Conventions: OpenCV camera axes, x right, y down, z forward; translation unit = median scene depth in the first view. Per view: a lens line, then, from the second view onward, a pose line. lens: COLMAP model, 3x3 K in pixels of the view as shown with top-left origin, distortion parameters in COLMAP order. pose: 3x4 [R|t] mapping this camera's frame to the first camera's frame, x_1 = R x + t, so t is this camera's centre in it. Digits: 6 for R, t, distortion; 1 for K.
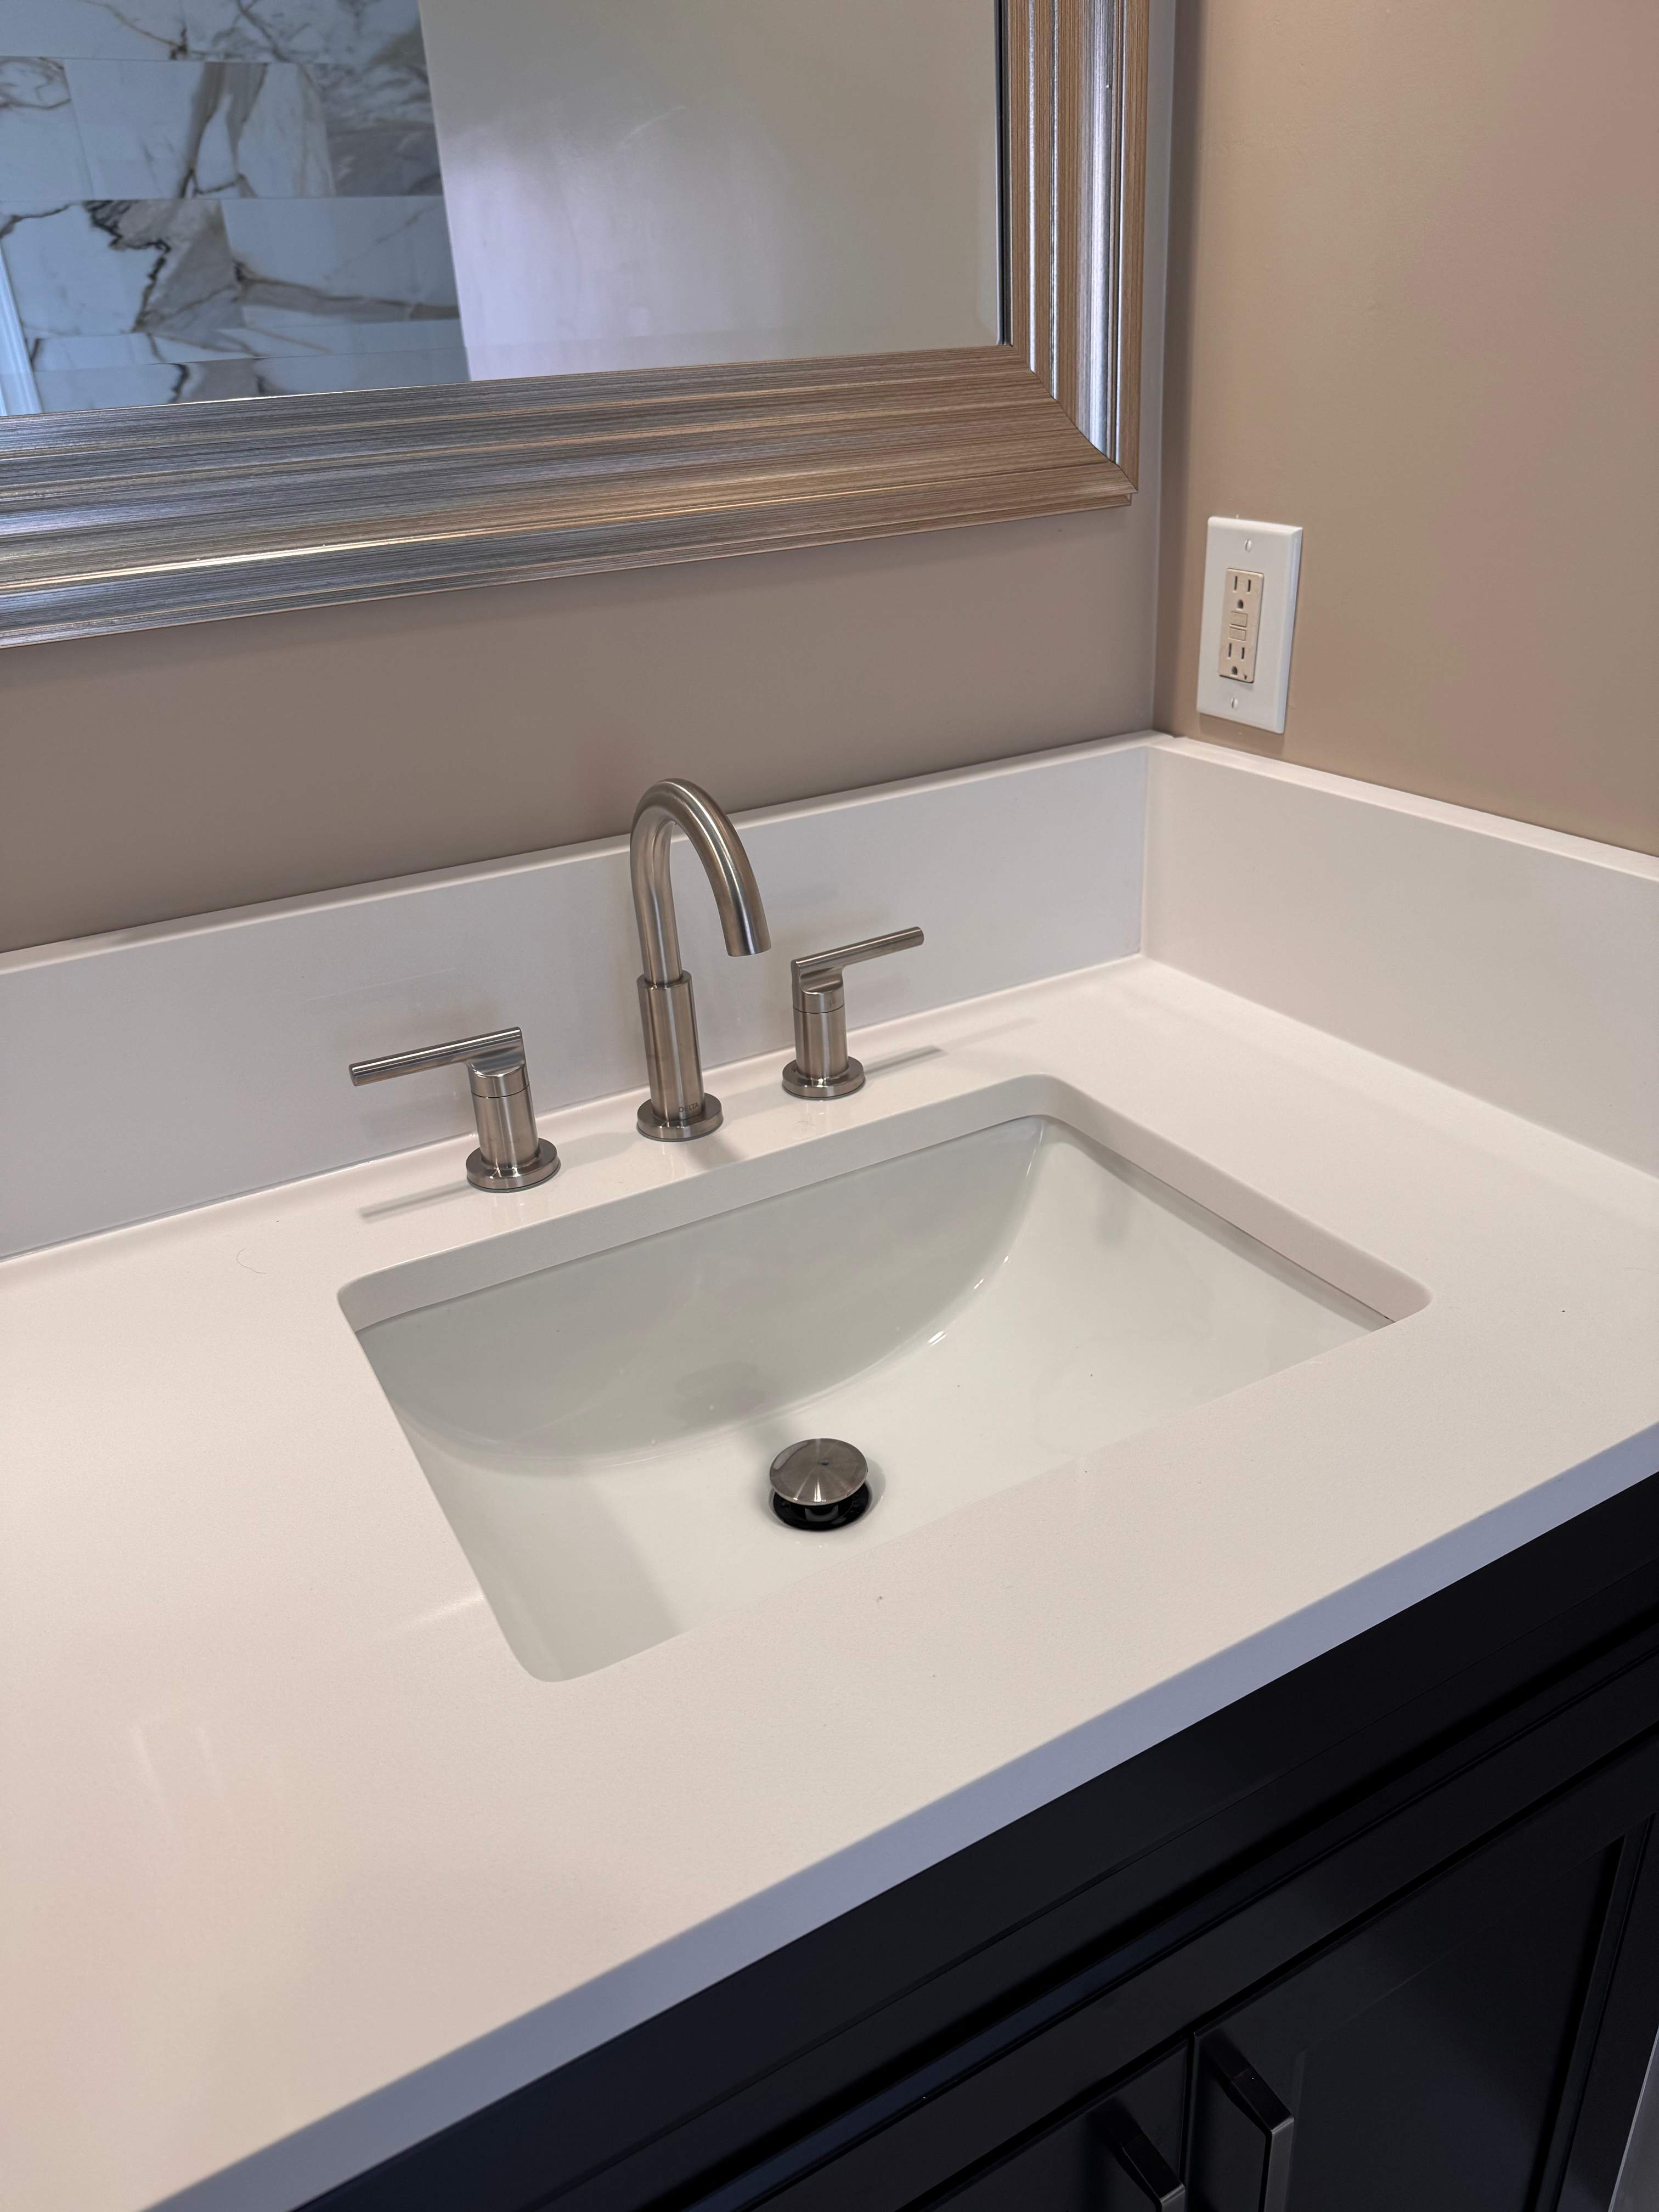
lens RADIAL K [[1543.9, 0, 833.4], [0, 1543.9, 1117.8], [0, 0, 1]] dist [0.050859, -0.070687]
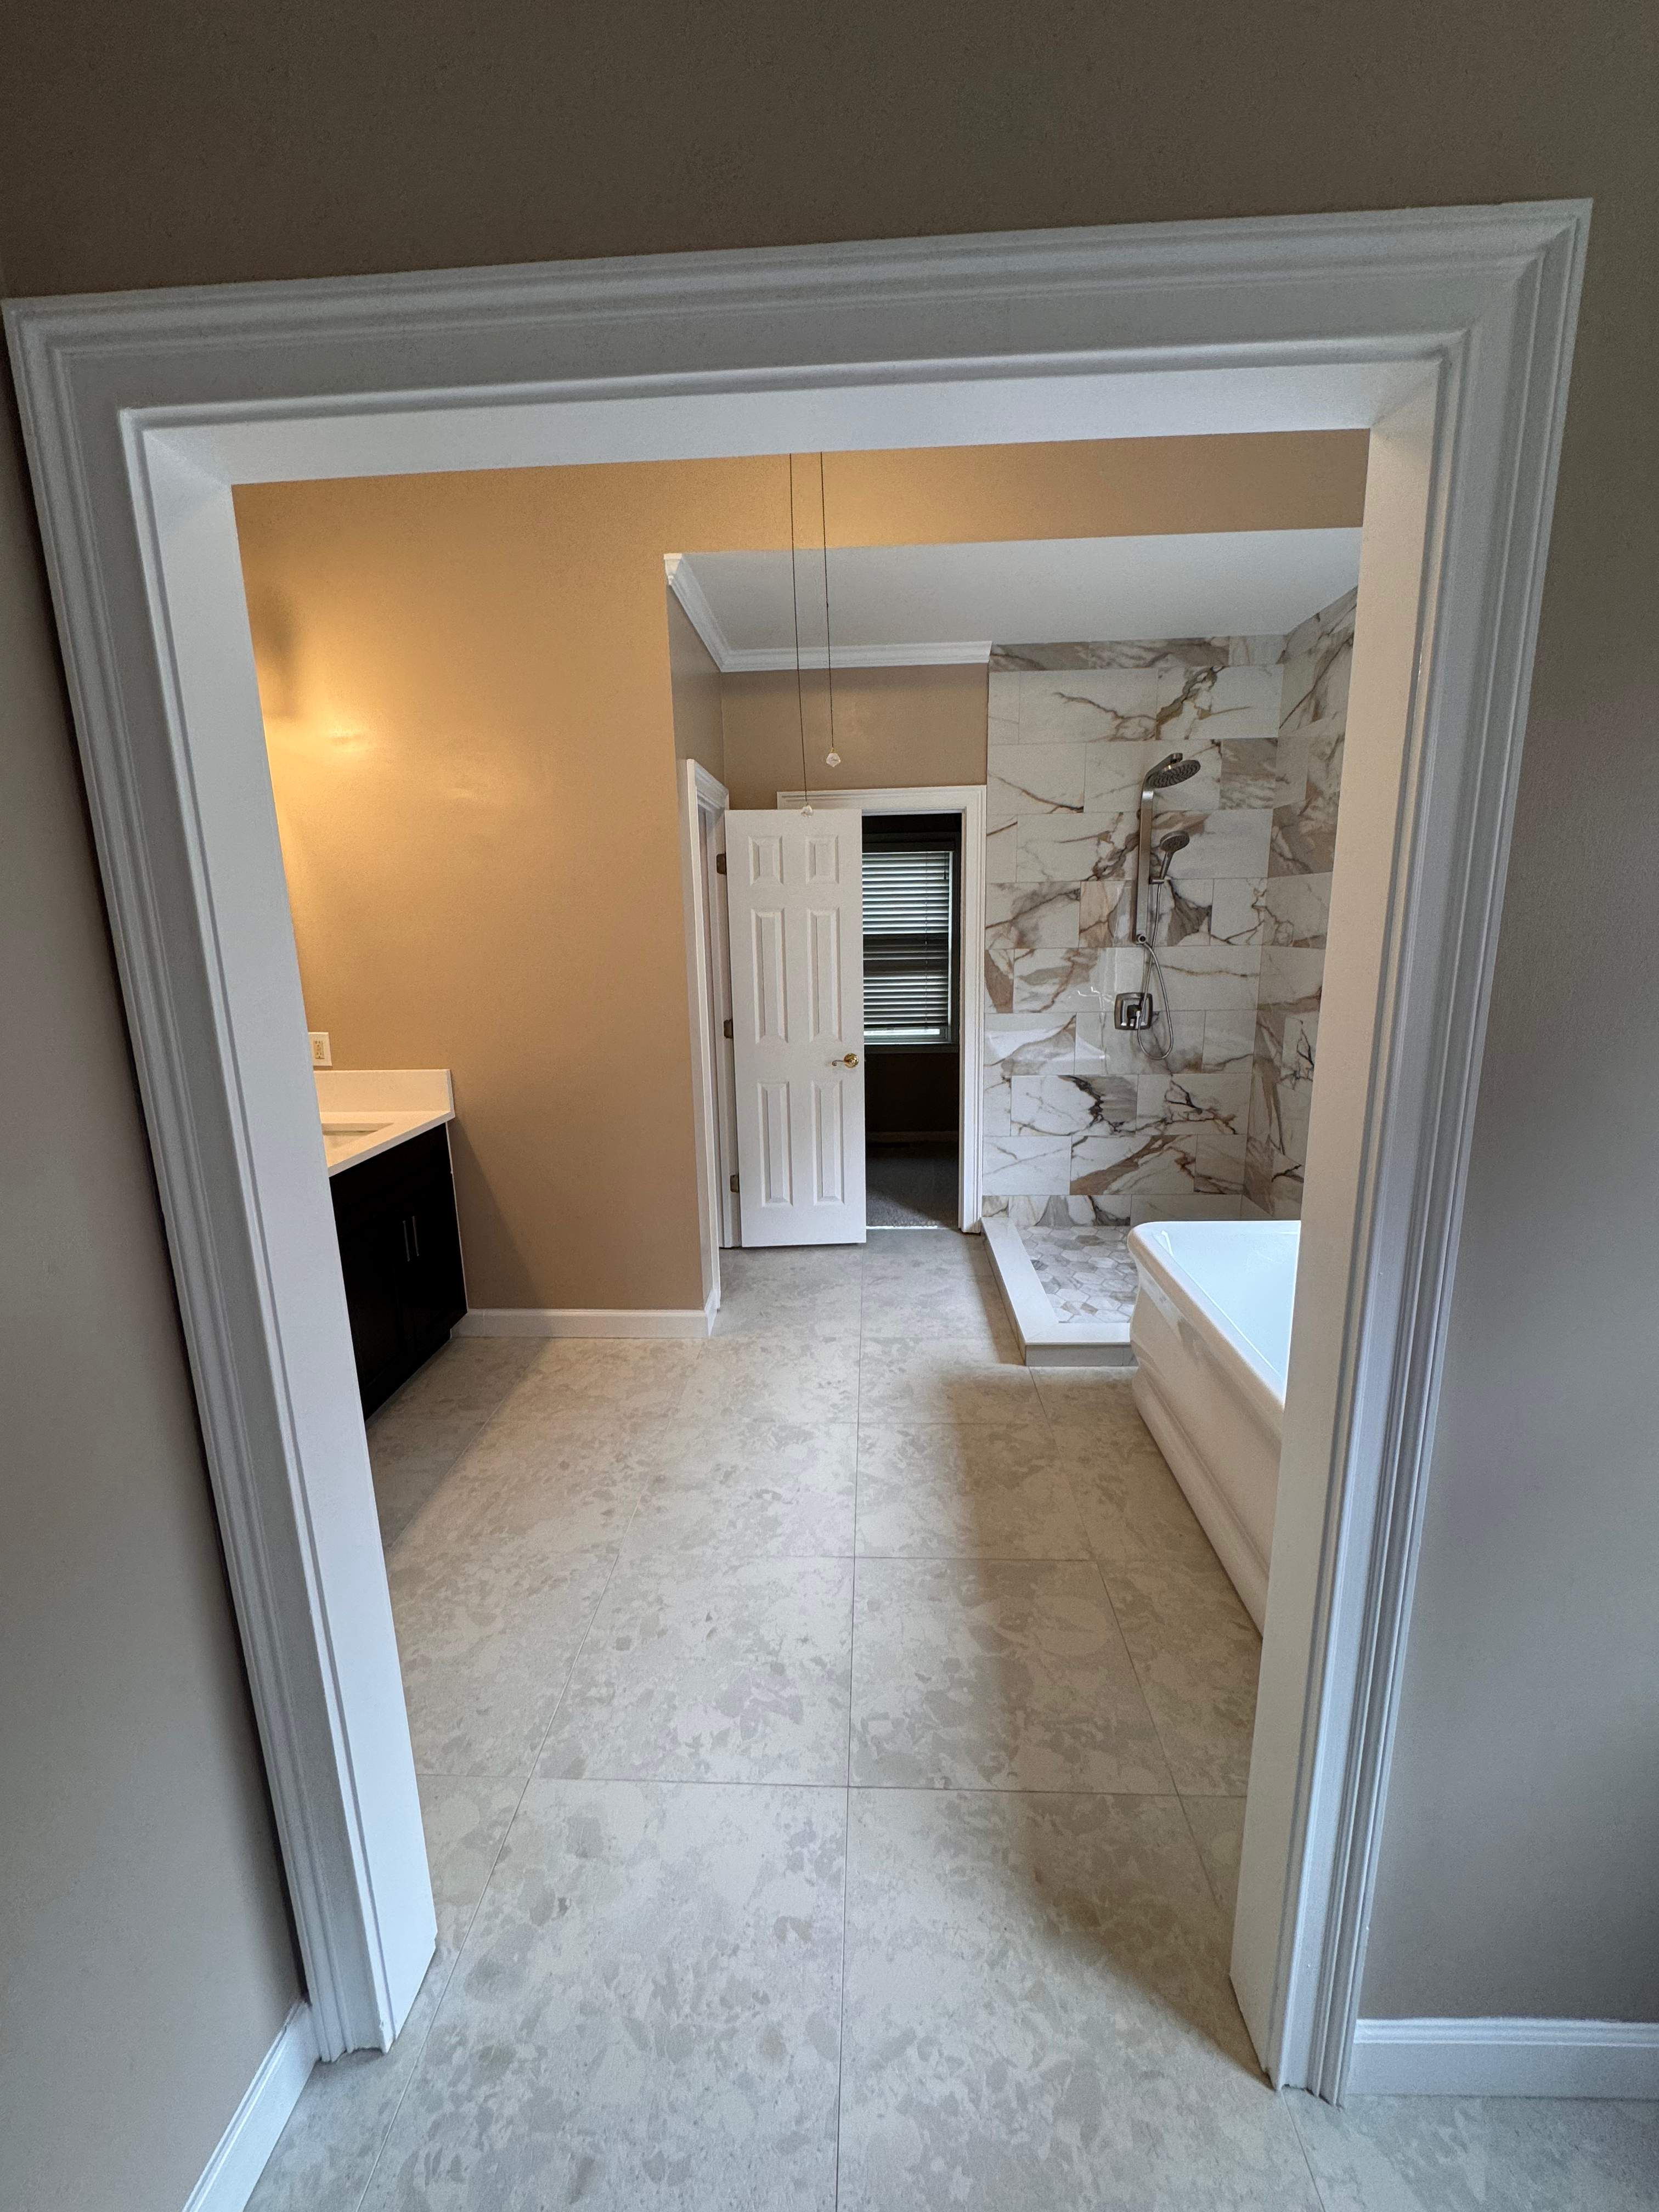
lens RADIAL K [[884.2, 0, 828.9], [0, 884.2, 1102.2], [0, 0, 1]] dist [-0.004739, 0.000211]
pose [[0.531794, -0.129180, 0.836963, -1.563887], [0.371611, 0.923663, -0.093554, 0.913128], [-0.760986, 0.360776, 0.539203, -2.231968]]
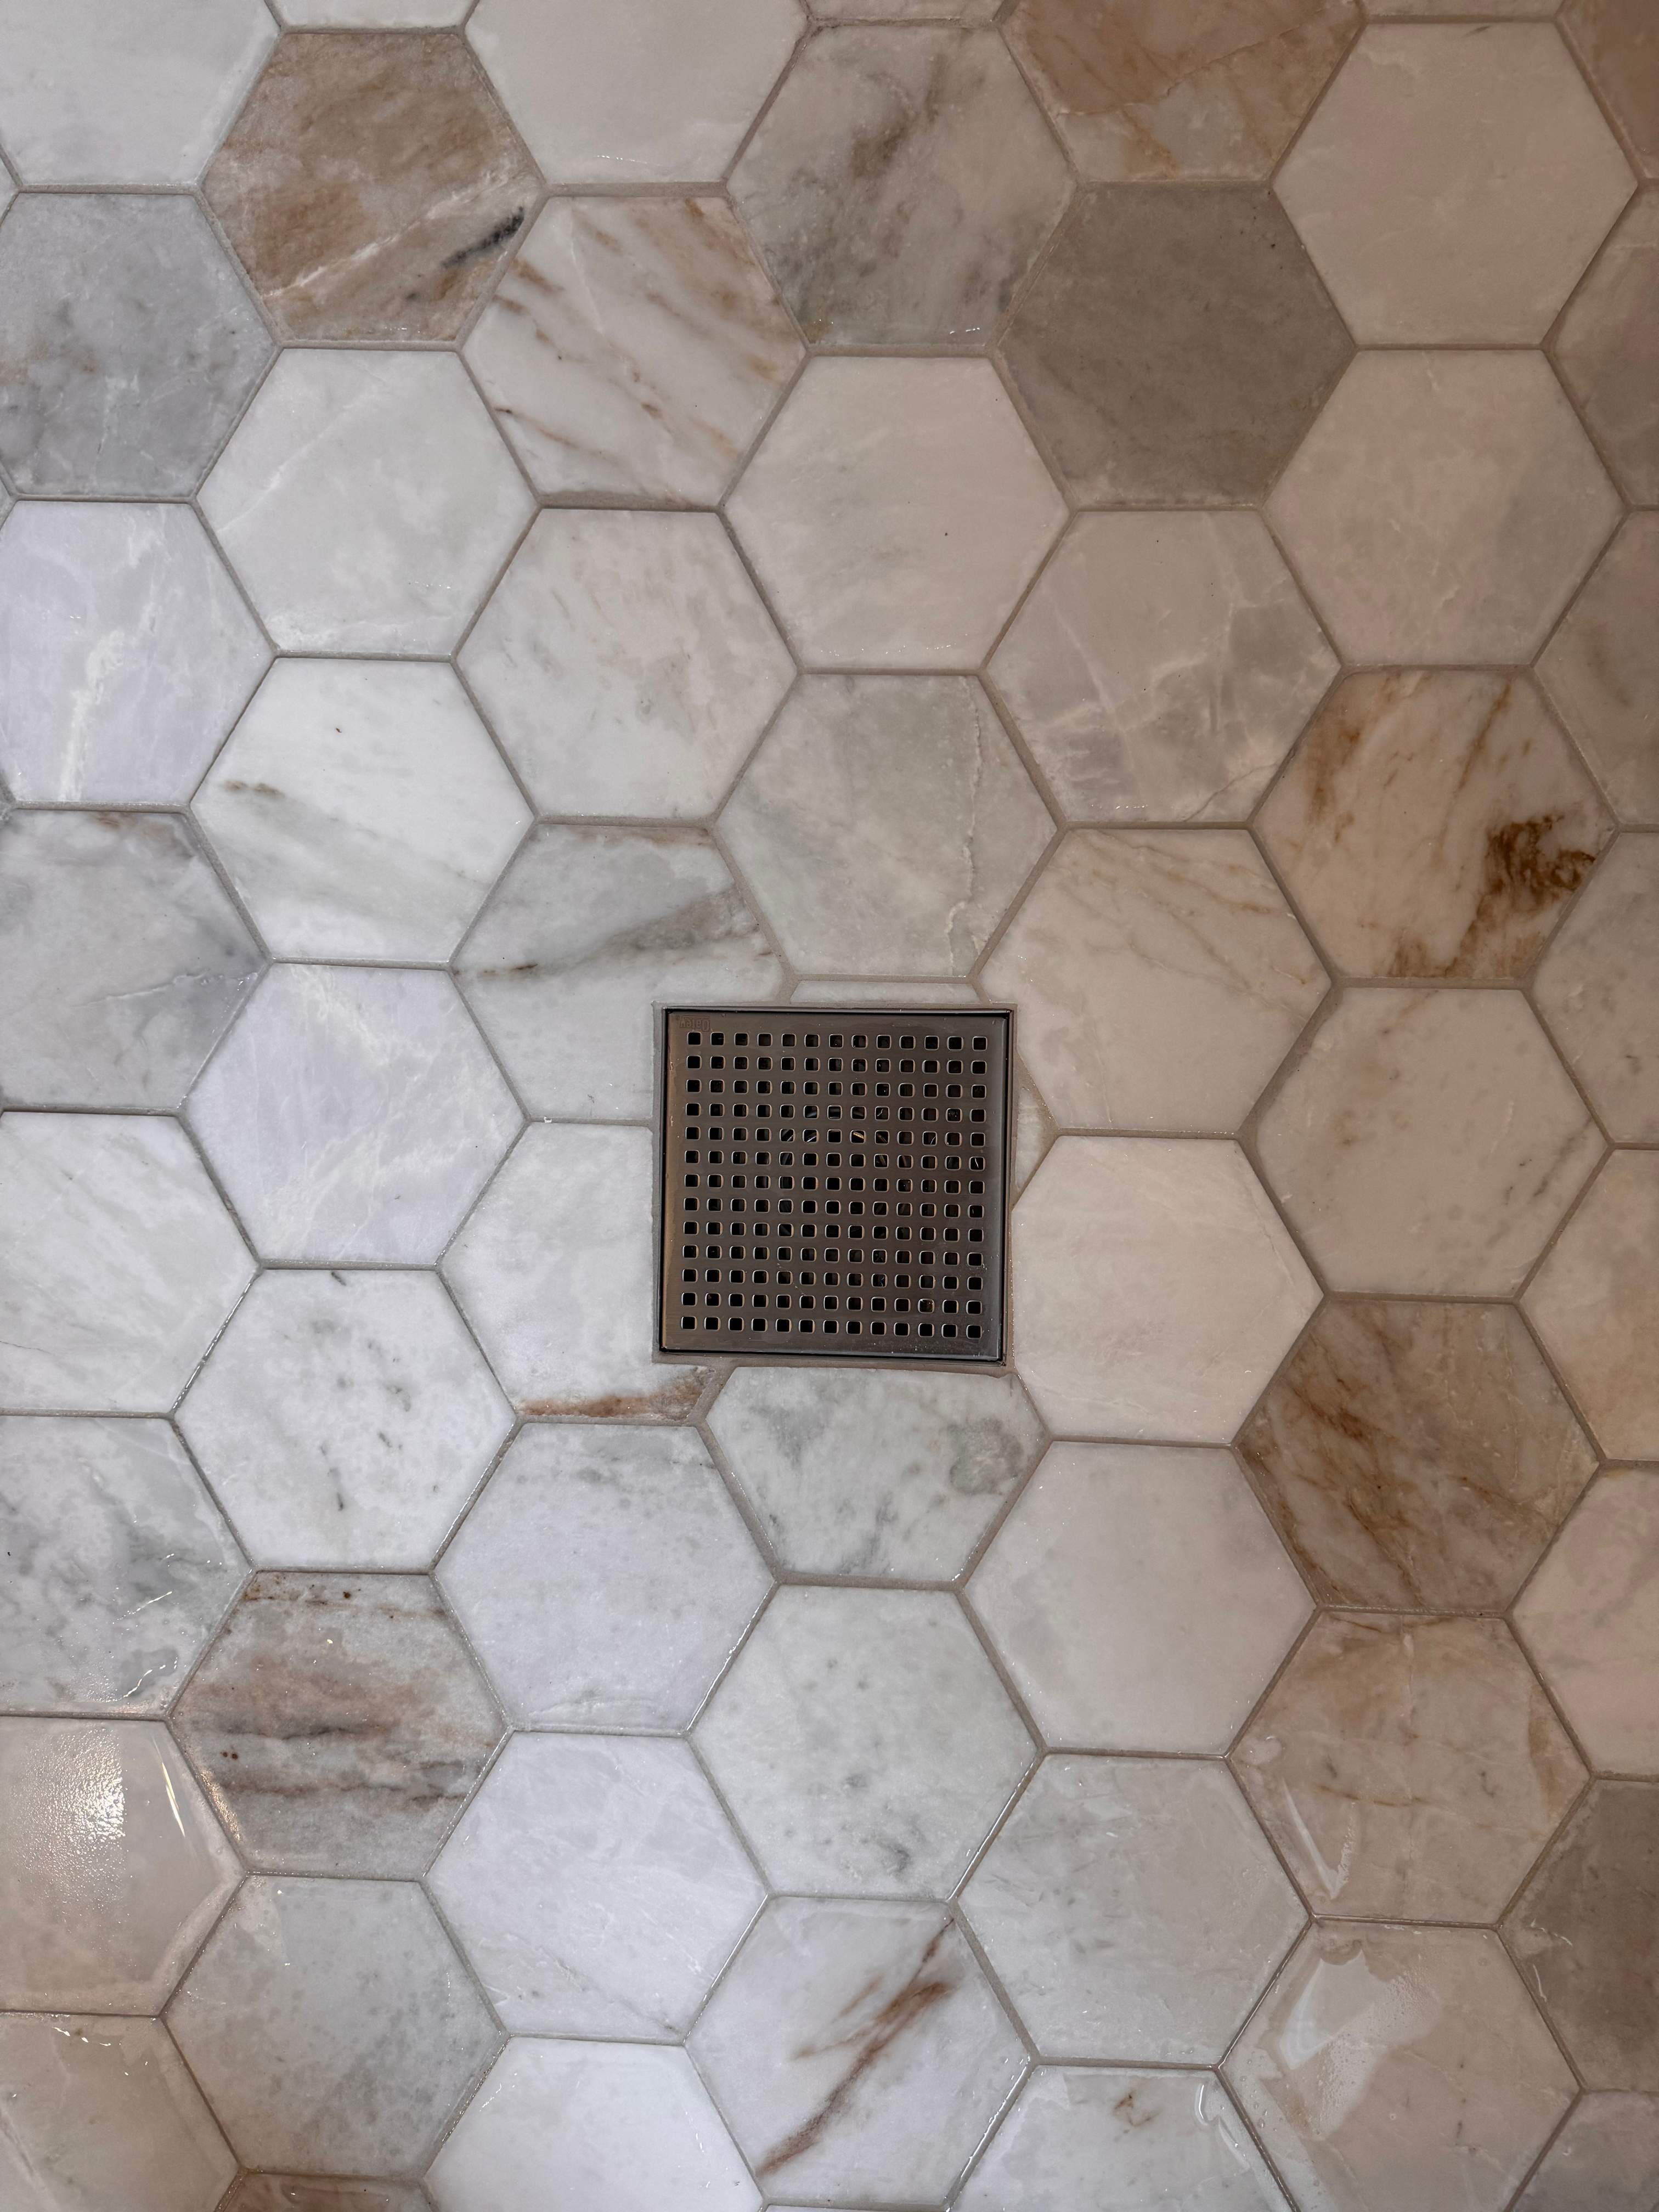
lens RADIAL K [[1543.9, 0, 839.3], [0, 1543.9, 1103.2], [0, 0, 1]] dist [0.050859, -0.070687]
pose [[0.510983, -0.859146, 0.027659, 2.517881], [0.405137, 0.269087, 0.873760, 1.225914], [-0.758130, -0.435270, 0.485570, -1.239298]]
